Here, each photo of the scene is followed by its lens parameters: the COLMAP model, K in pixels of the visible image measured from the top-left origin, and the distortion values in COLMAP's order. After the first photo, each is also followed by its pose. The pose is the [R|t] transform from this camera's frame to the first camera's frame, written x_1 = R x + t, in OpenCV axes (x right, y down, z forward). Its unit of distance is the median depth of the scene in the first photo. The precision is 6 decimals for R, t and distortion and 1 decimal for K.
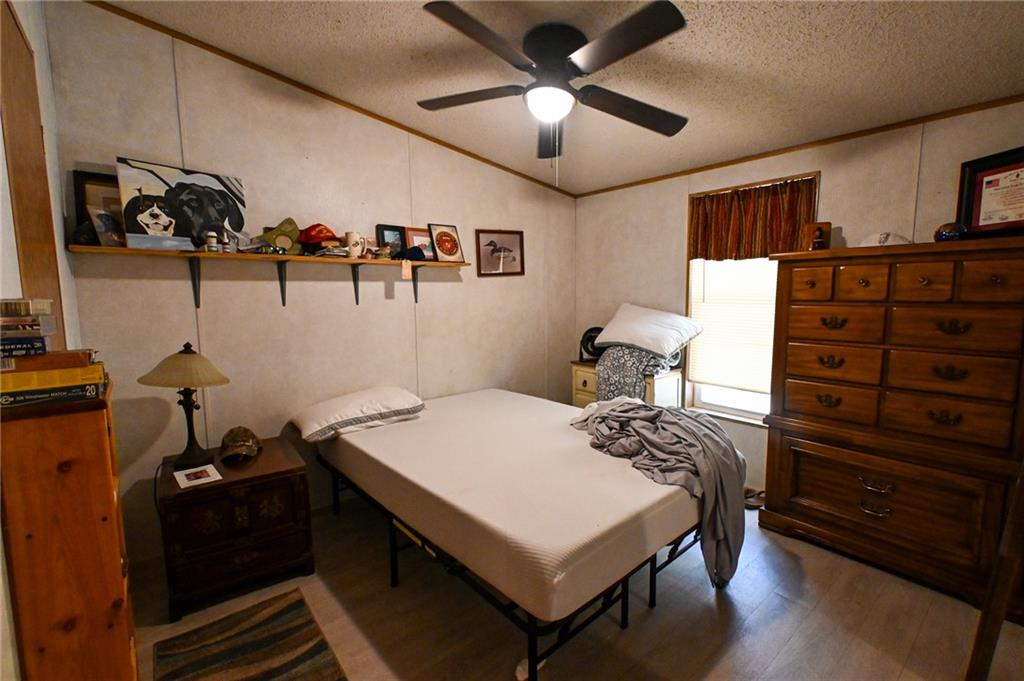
lens RADIAL K [[453.7, 0, 515.4], [0, 453.7, 339.8], [0, 0, 1]] dist [0.010540, -0.005155]
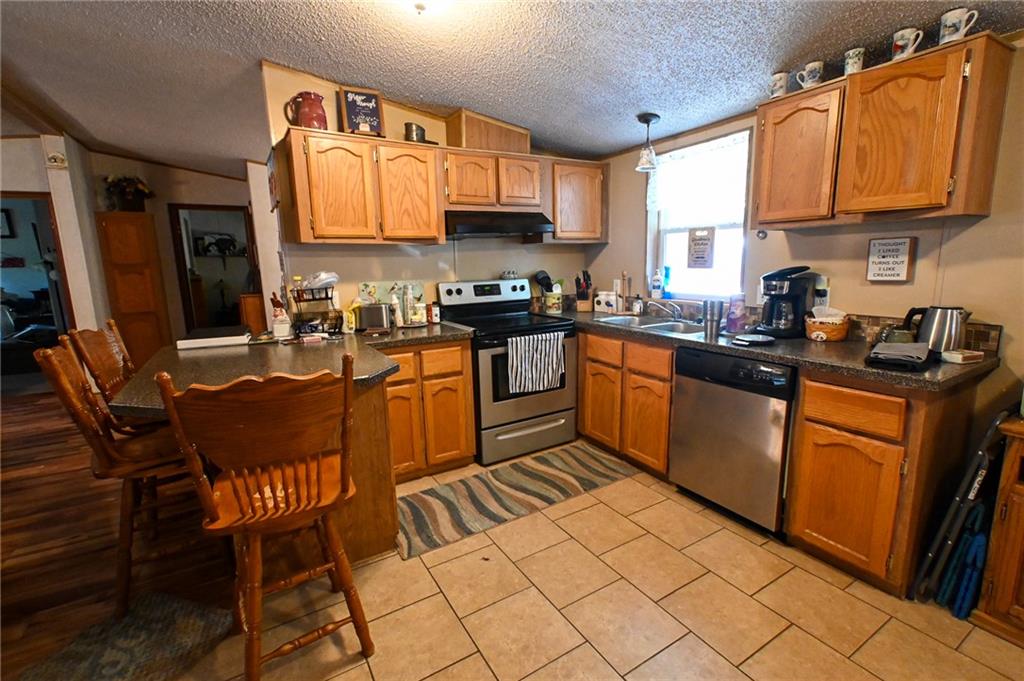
lens RADIAL K [[453.7, 0, 515.4], [0, 453.7, 339.8], [0, 0, 1]] dist [0.010540, -0.005155]
pose [[0.987816, 0.012813, -0.155099, 2.366597], [-0.002792, 0.997904, 0.064657, 0.261749], [0.155602, -0.063436, 0.985781, -2.480930]]
